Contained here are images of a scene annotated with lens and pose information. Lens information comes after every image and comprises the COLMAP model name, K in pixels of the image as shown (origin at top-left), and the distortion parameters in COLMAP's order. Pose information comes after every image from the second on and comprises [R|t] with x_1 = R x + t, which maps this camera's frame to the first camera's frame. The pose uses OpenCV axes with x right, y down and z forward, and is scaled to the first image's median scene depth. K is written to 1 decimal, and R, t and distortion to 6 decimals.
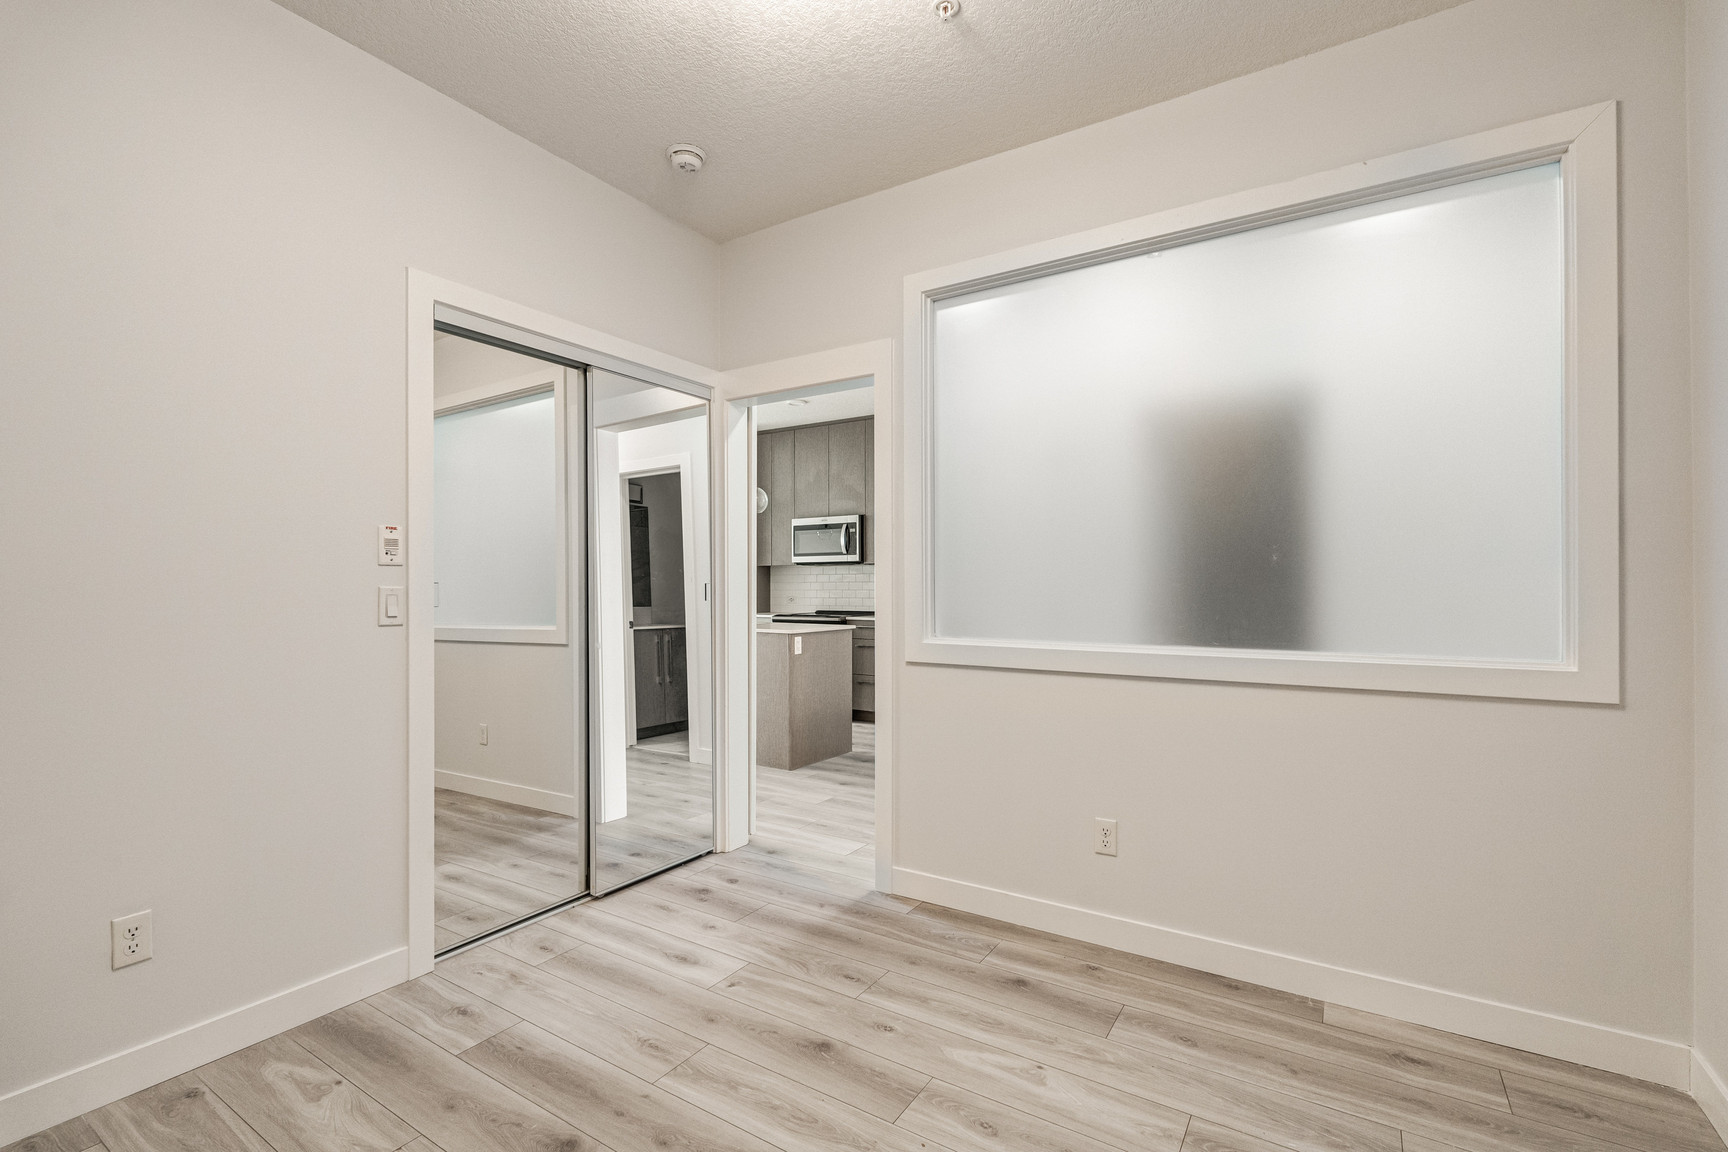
lens RADIAL K [[761.4, 0, 861.4], [0, 761.4, 590.2], [0, 0, 1]] dist [-0.001670, -0.000436]
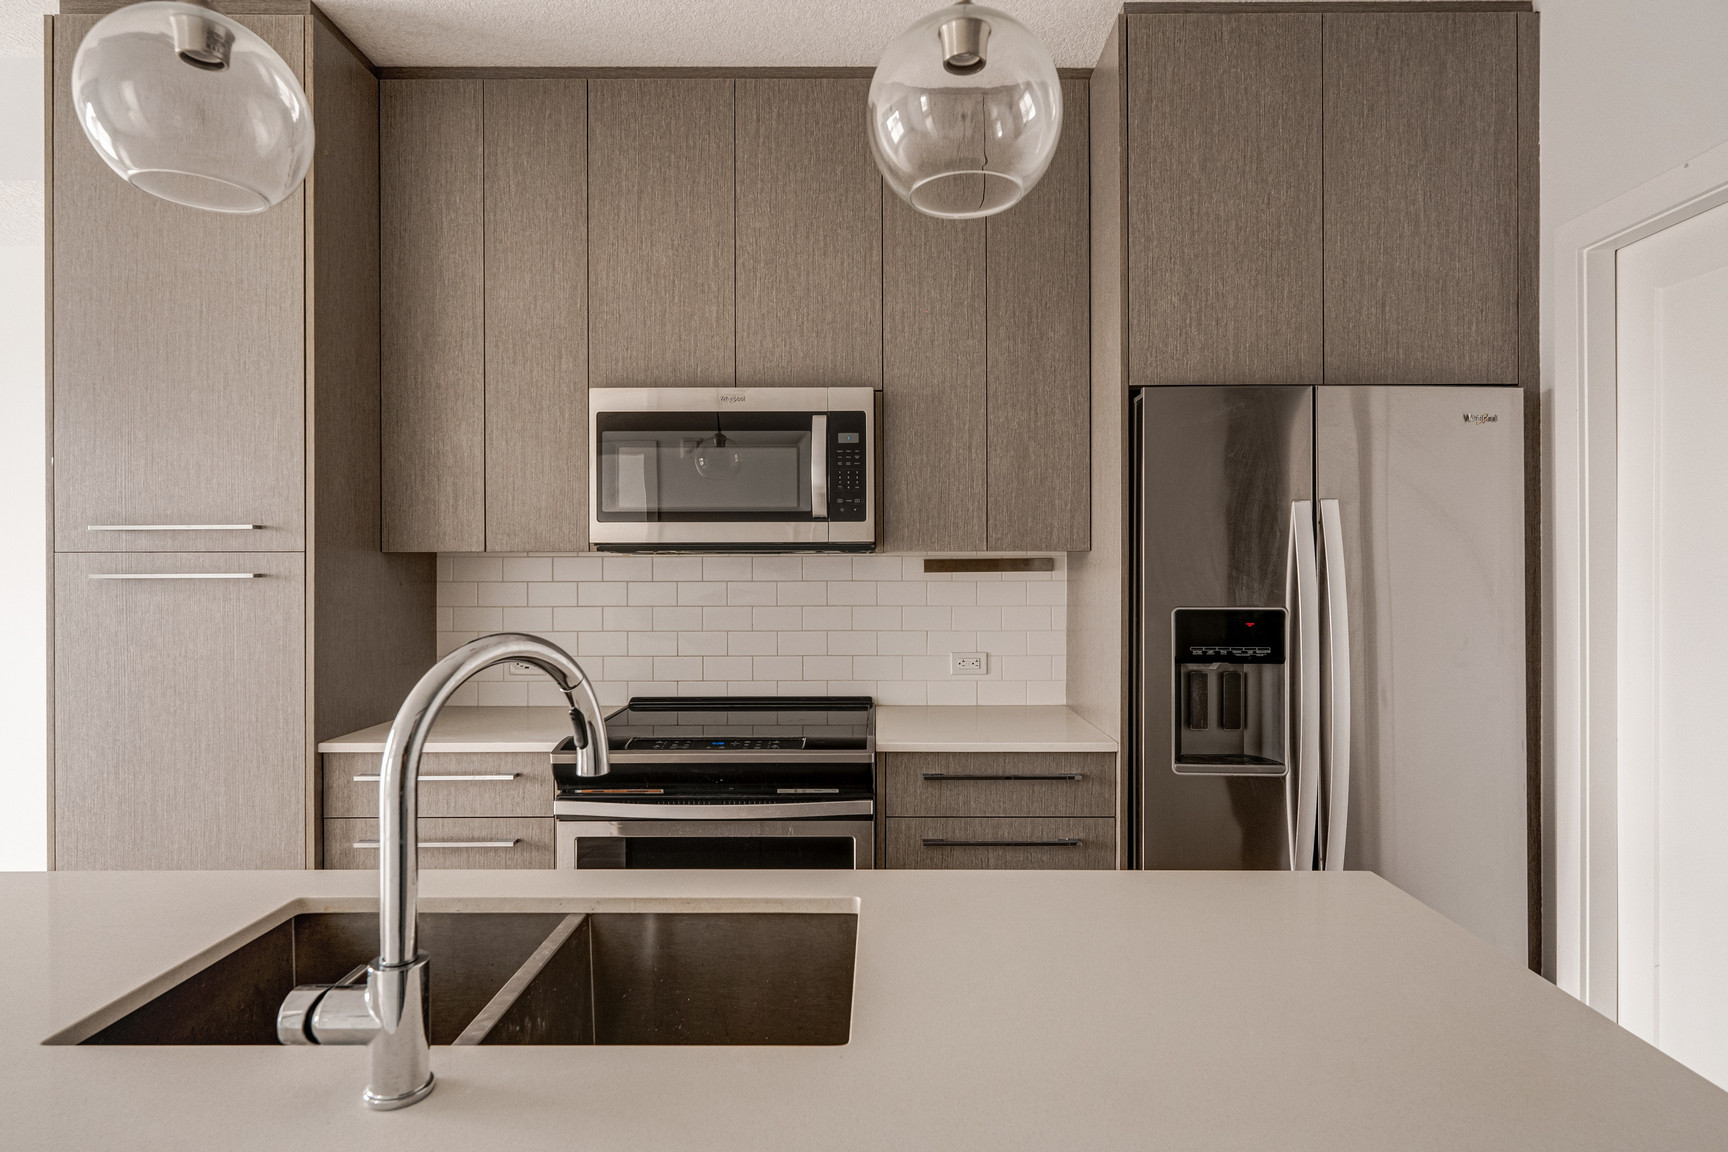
lens RADIAL K [[937.0, 0, 882.8], [0, 937.0, 572.9], [0, 0, 1]] dist [-0.004122, 0.000489]
pose [[0.836291, -0.000791, 0.548285, -0.198291], [0.001574, 0.999998, -0.000959, -0.025691], [-0.548283, 0.001665, 0.836291, 0.678463]]
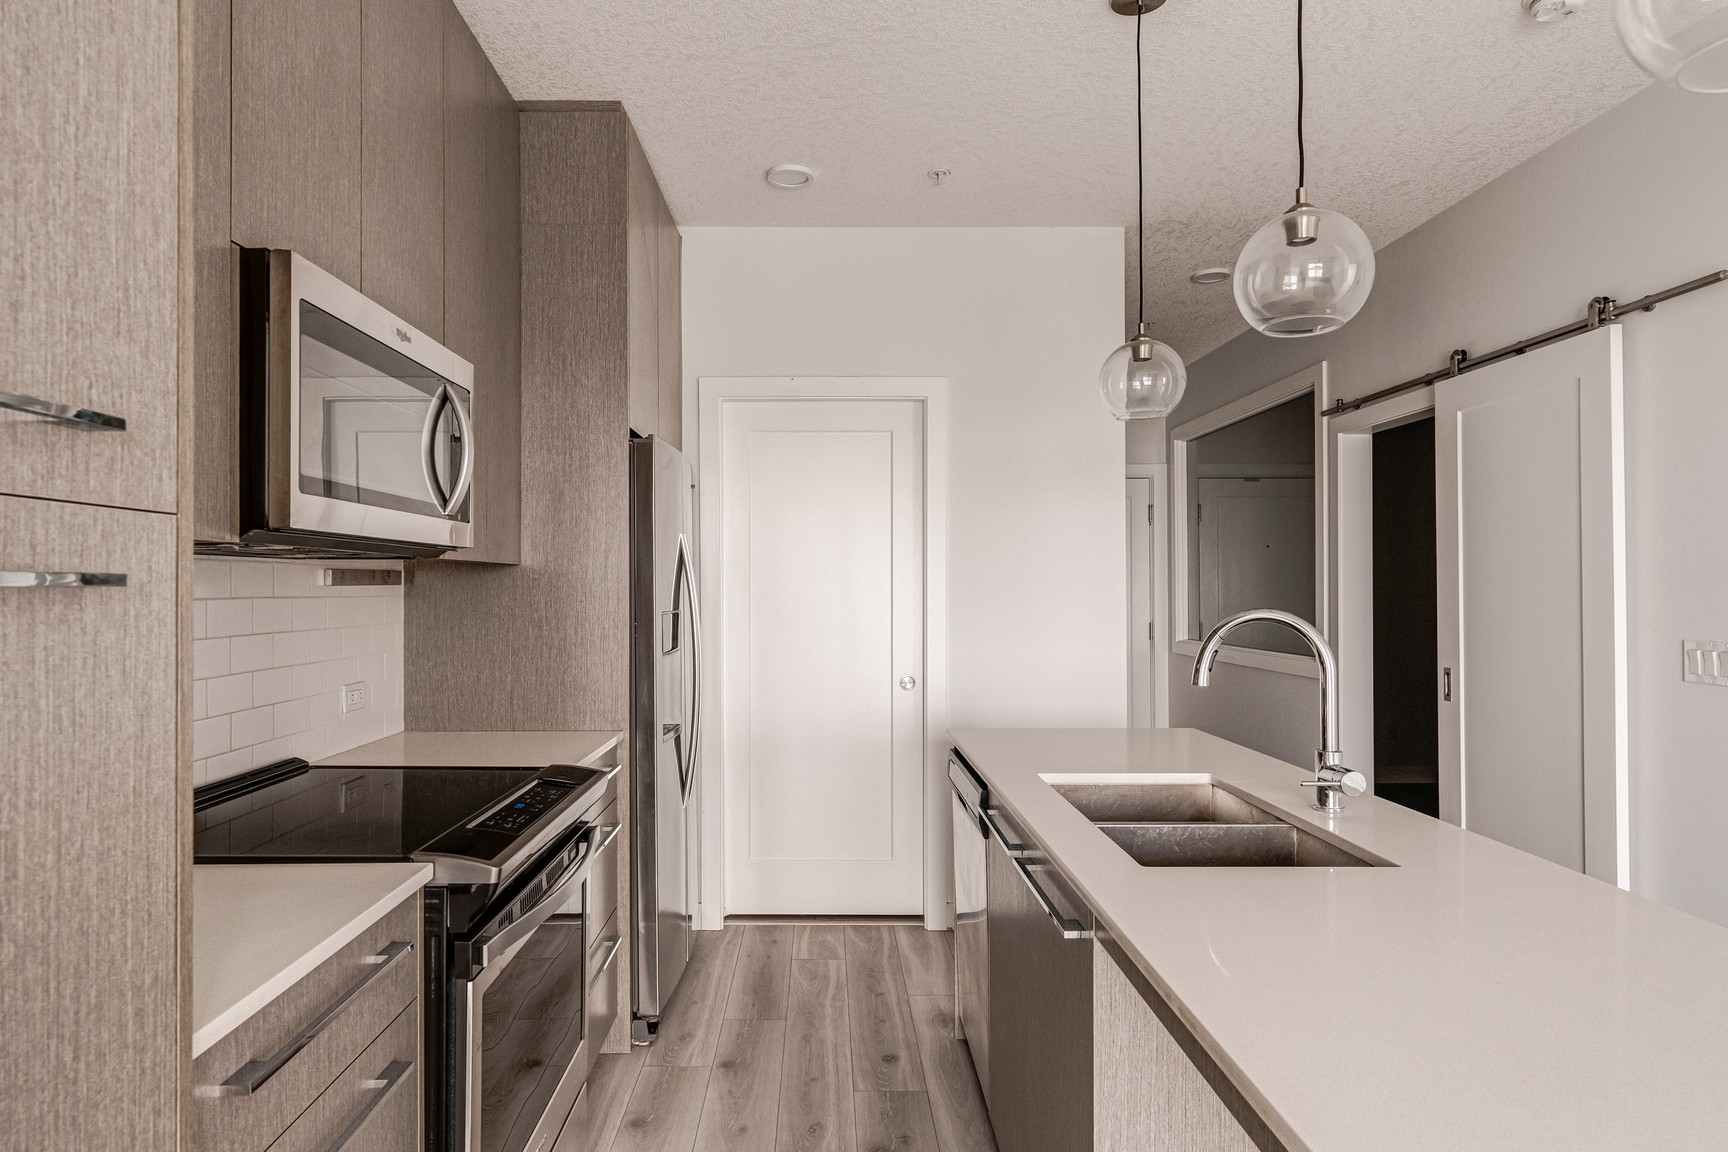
lens RADIAL K [[986.9, 0, 820.5], [0, 986.9, 582.0], [0, 0, 1]] dist [0.002554, 0.000454]
pose [[-0.542109, 0.009141, 0.840258, -0.333898], [0.006212, 0.999957, -0.006870, -0.024030], [-0.840285, 0.001495, -0.542142, 1.060072]]
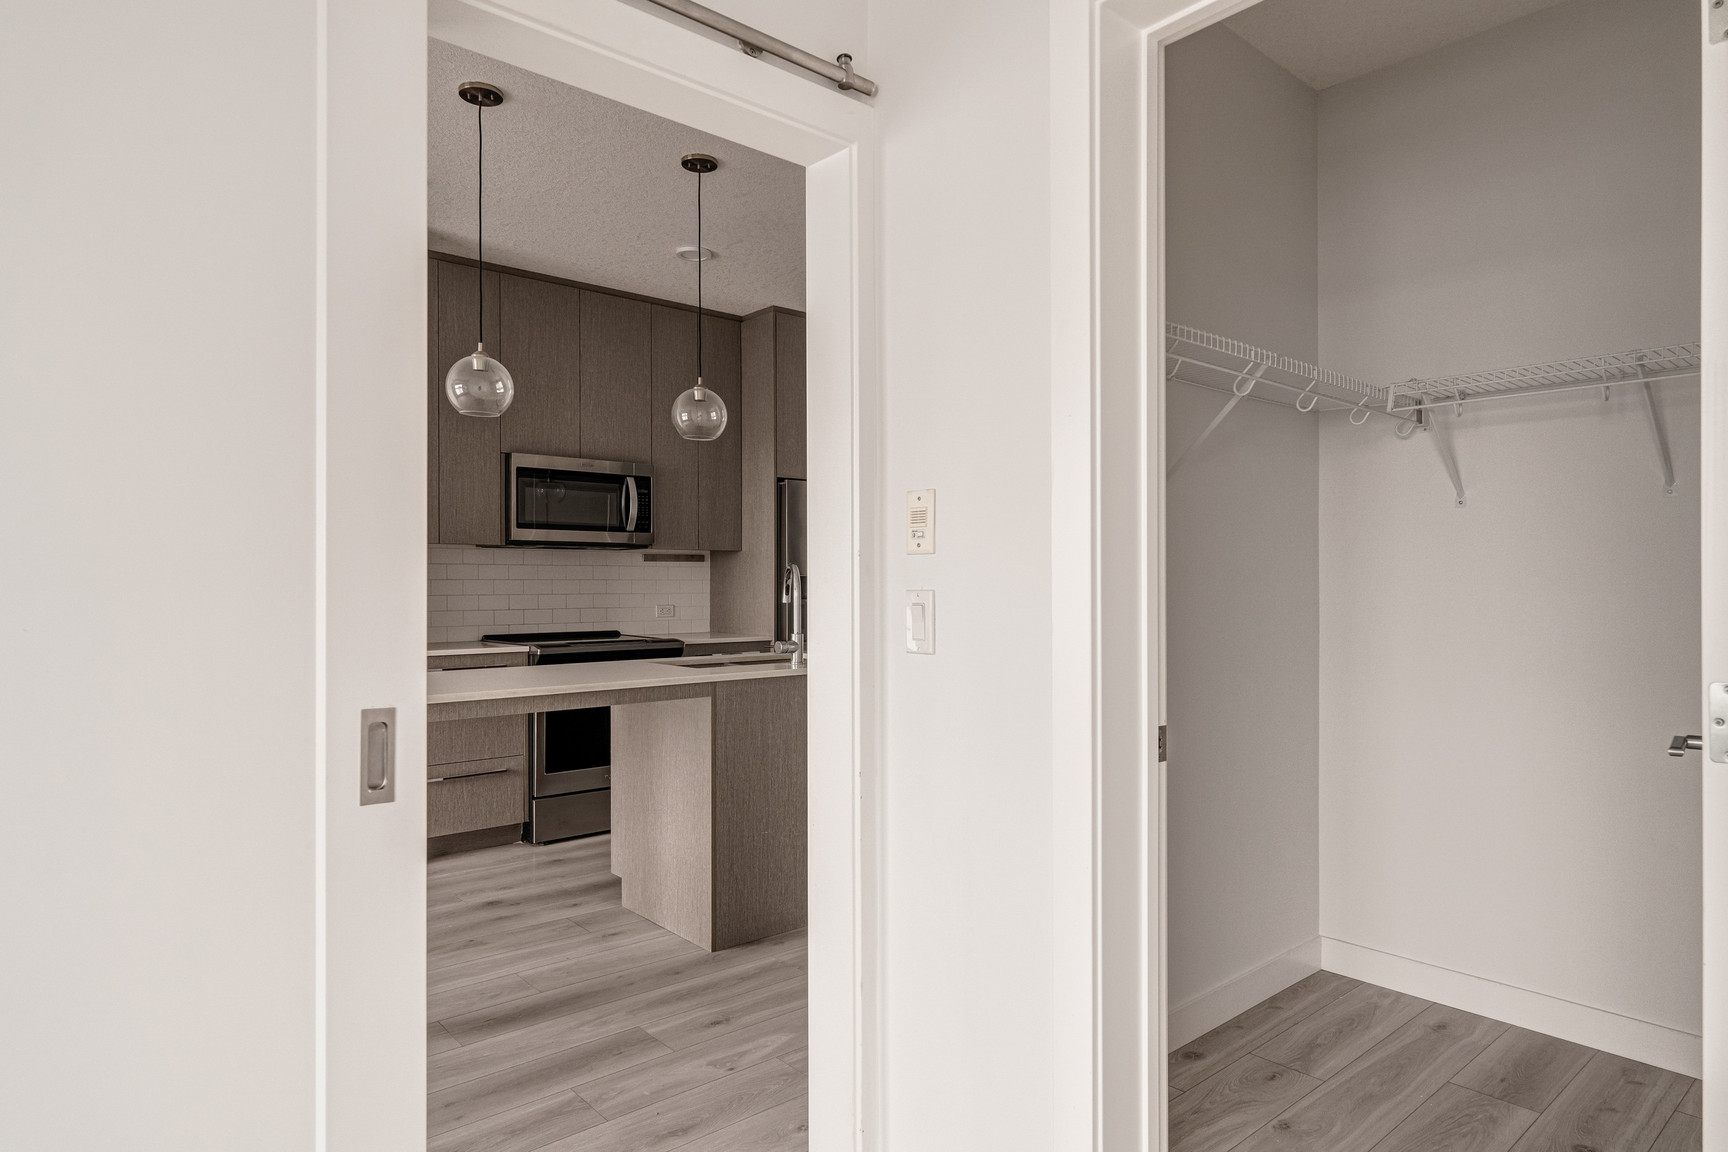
lens RADIAL K [[996.3, 0, 855.2], [0, 996.3, 585.2], [0, 0, 1]] dist [0.004241, 0.000633]
pose [[0.281892, 0.000156, 0.959446, -0.680541], [0.006569, 0.999976, -0.002093, -0.004197], [-0.959424, 0.006892, 0.281884, 0.625853]]
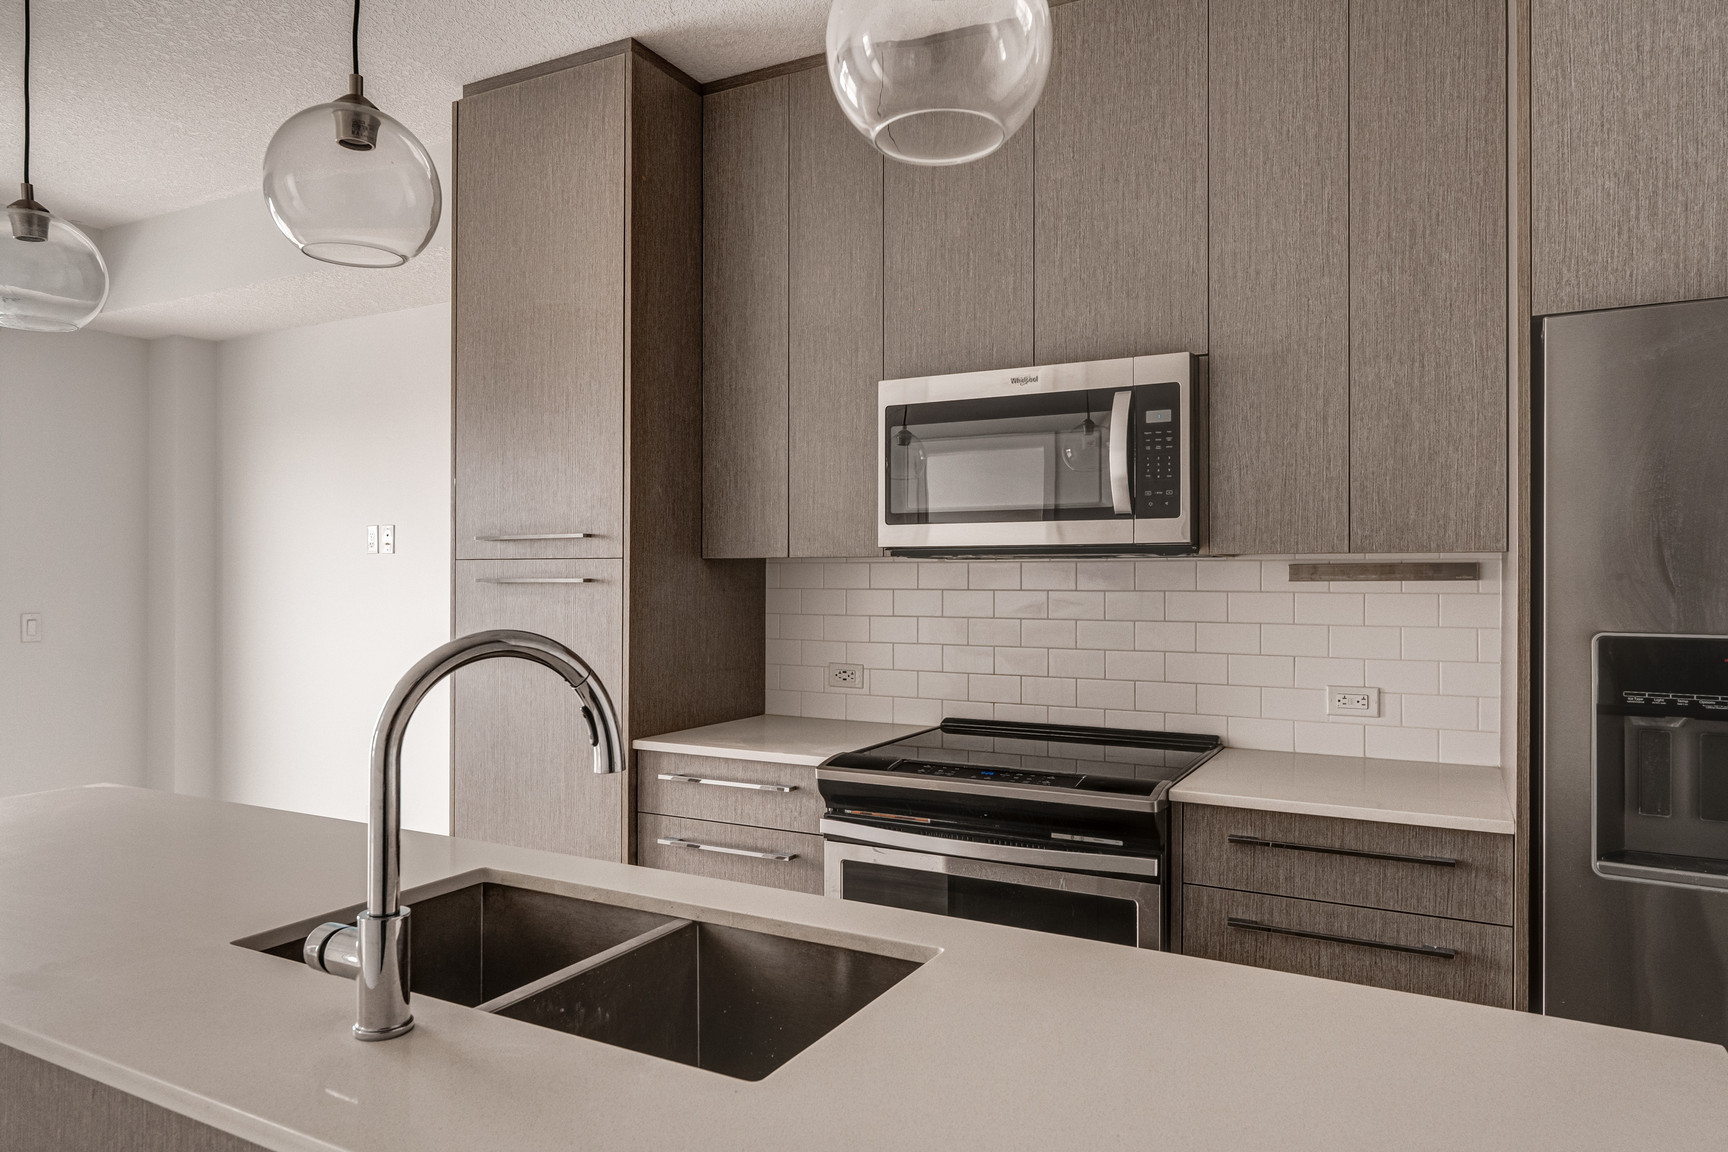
lens RADIAL K [[1102.6, 0, 864.0], [0, 1102.6, 576.0], [0, 0, 1]] dist [-0.002827, 0.001804]
pose [[0.996531, 0.005315, 0.083056, -0.132995], [-0.004774, 0.999966, -0.006714, -0.024771], [-0.083089, 0.006294, 0.996522, 0.648411]]
